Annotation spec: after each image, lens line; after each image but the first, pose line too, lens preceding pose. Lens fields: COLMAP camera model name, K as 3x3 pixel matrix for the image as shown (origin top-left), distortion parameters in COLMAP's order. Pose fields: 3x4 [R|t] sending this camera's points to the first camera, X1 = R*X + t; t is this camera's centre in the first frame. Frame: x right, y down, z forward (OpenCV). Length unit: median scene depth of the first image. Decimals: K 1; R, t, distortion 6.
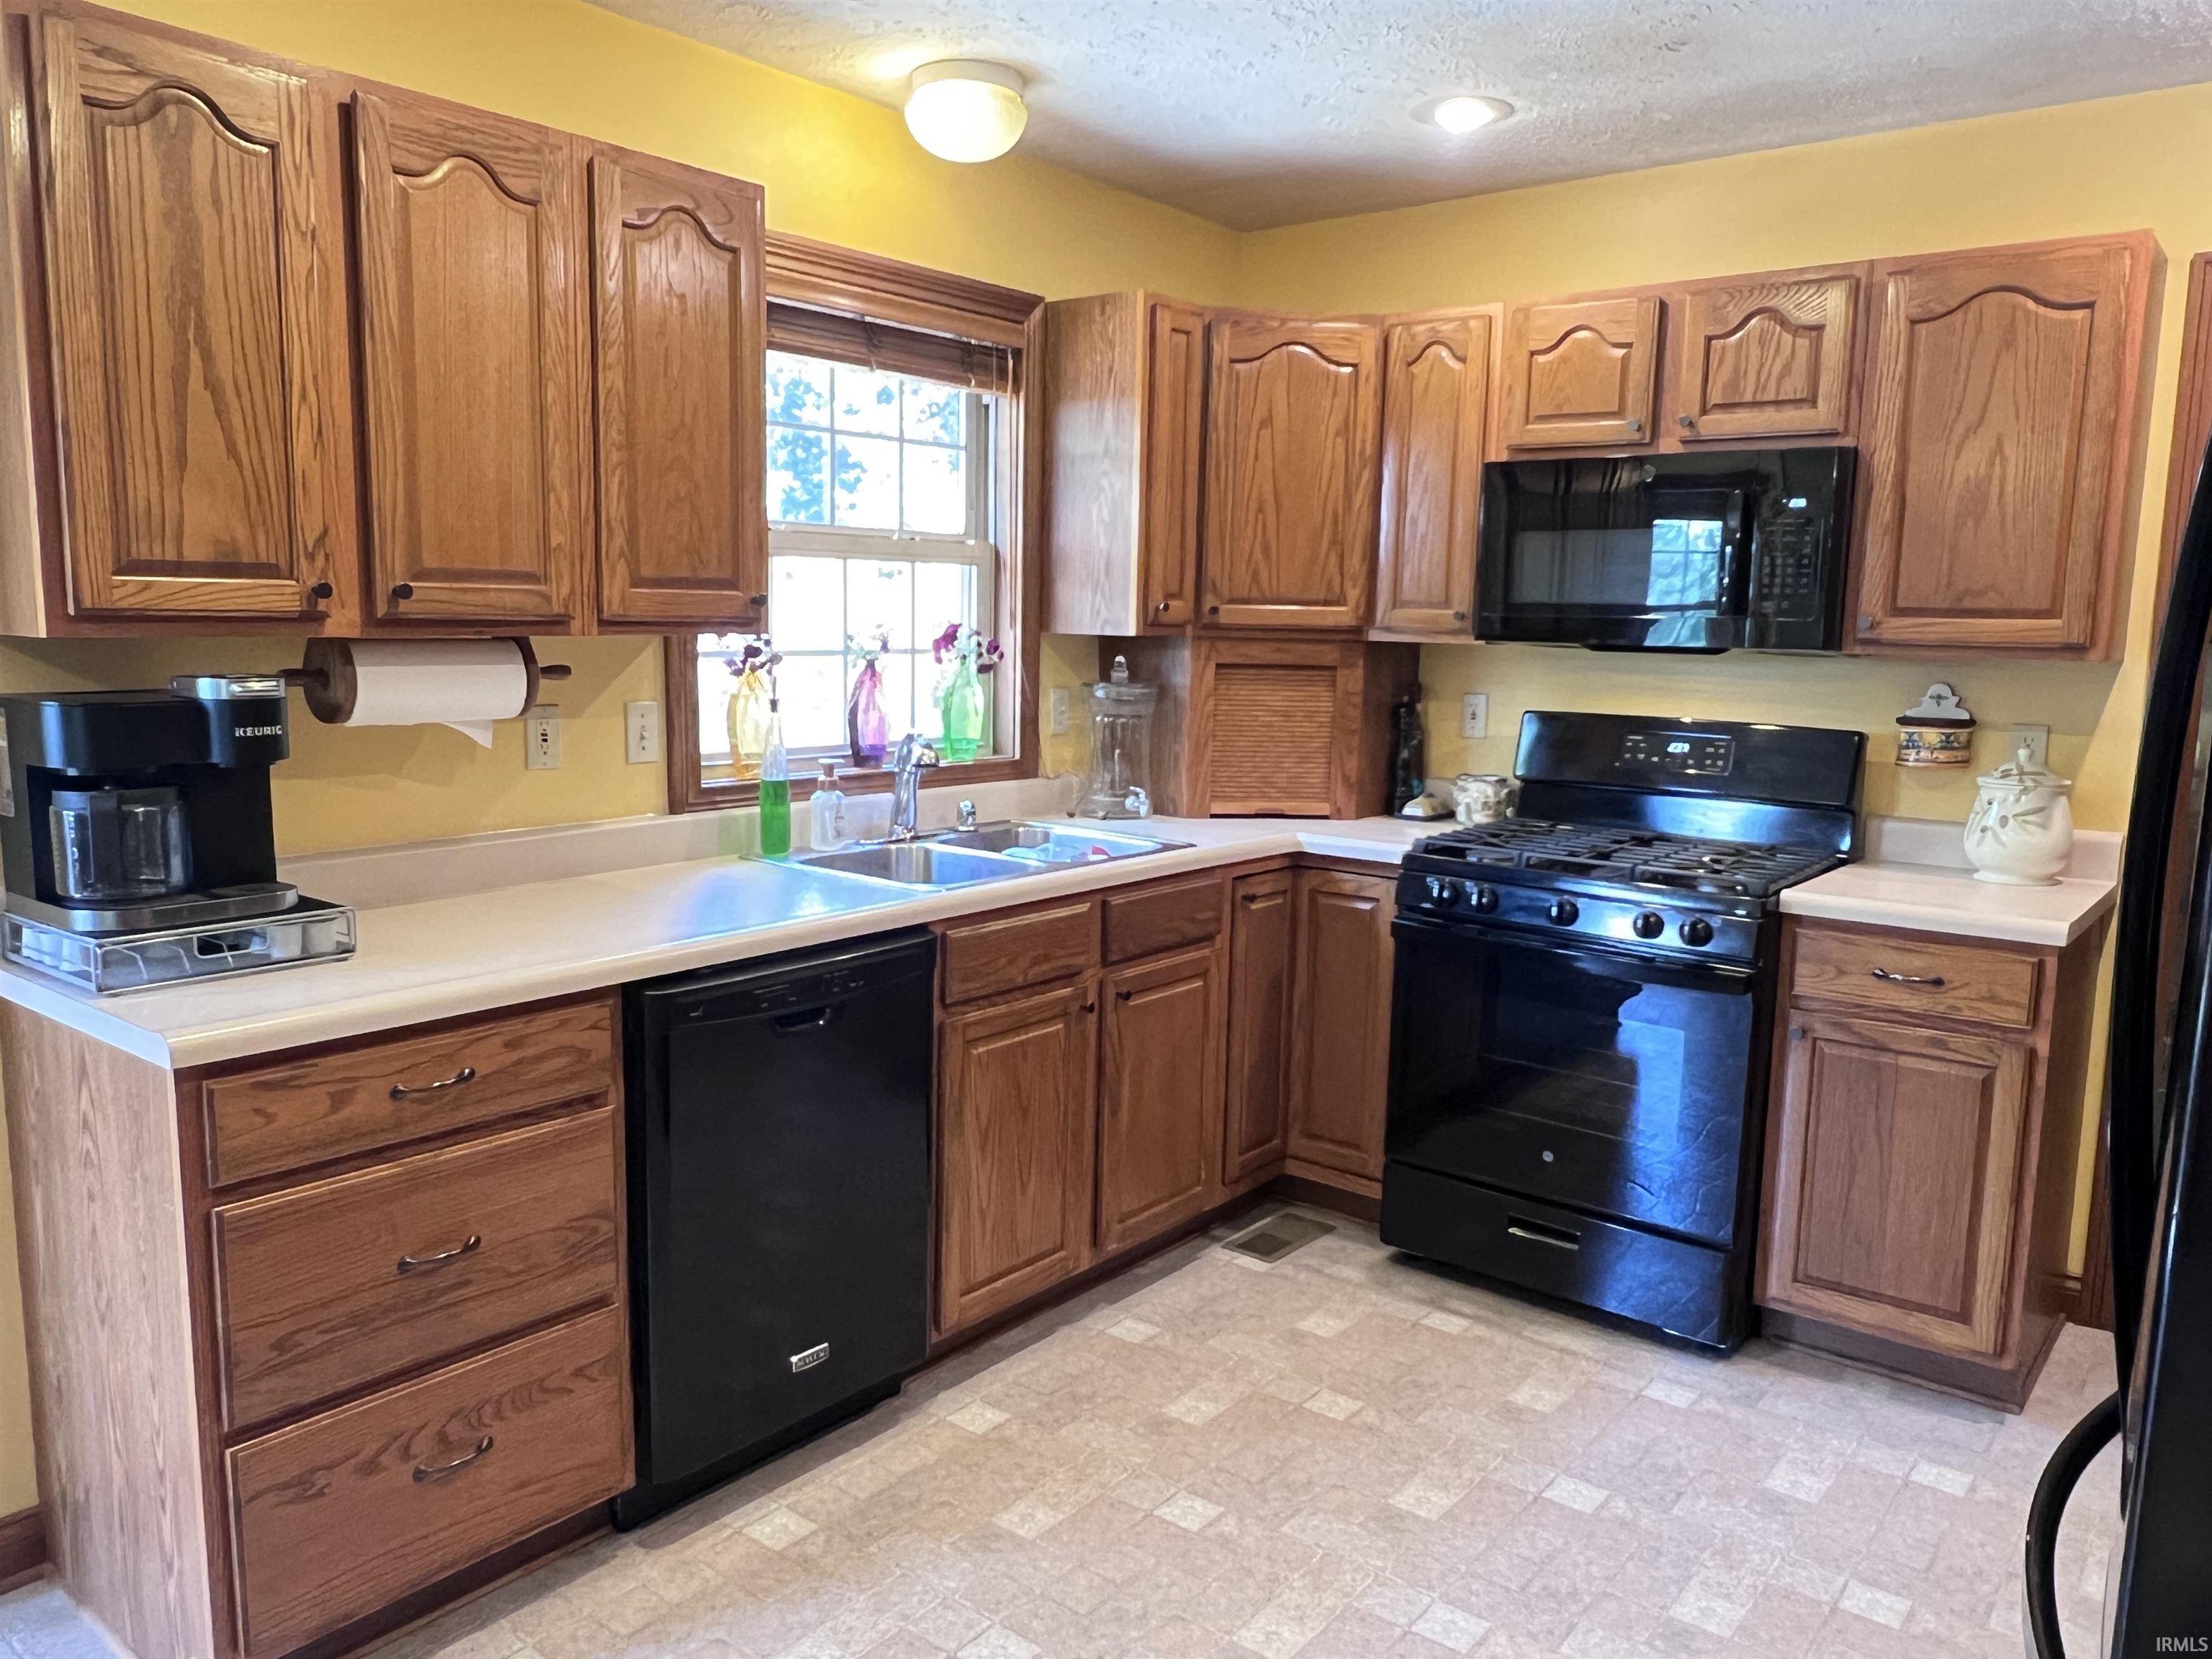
lens RADIAL K [[1584.5, 0, 1106.3], [0, 1584.5, 831.5], [0, 0, 1]] dist [-0.007244, -0.001923]
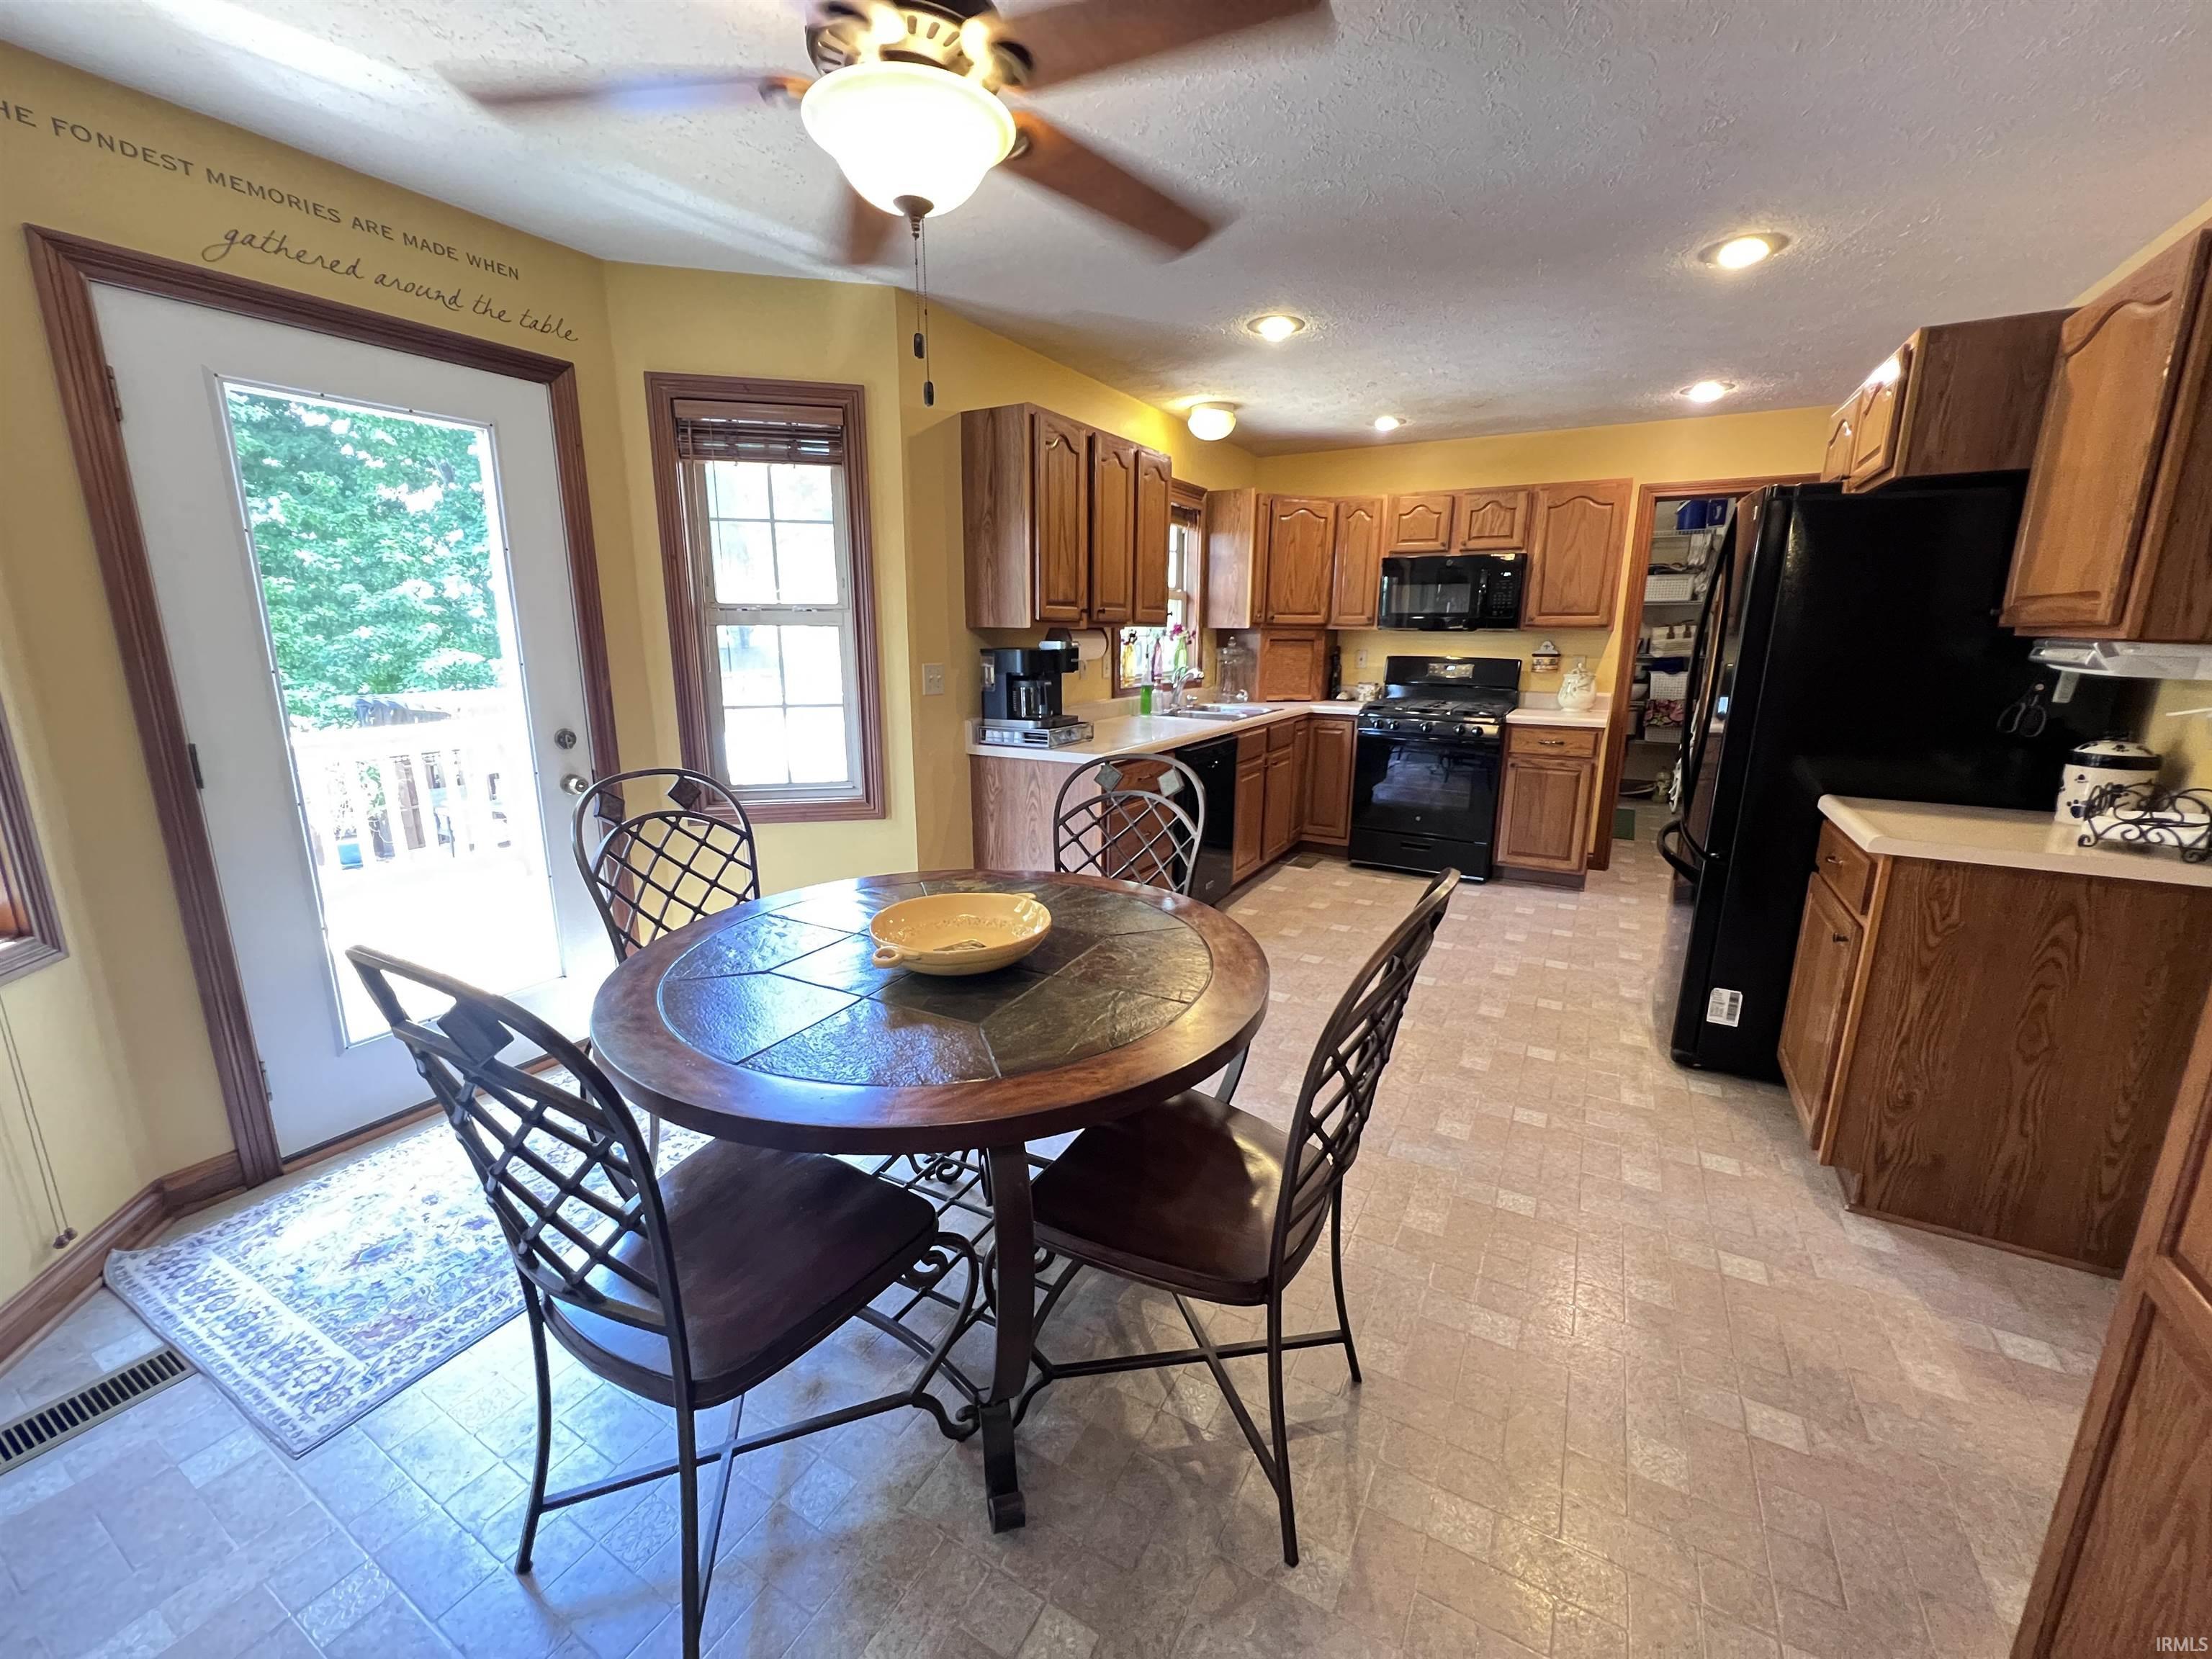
lens RADIAL K [[885.9, 0, 1104.3], [0, 885.9, 826.5], [0, 0, 1]] dist [-0.002879, 0.000006]
pose [[0.986787, -0.048110, 0.154718, -0.472694], [0.034889, 0.995592, 0.087059, 0.064383], [-0.158224, -0.080511, 0.984115, -0.403160]]
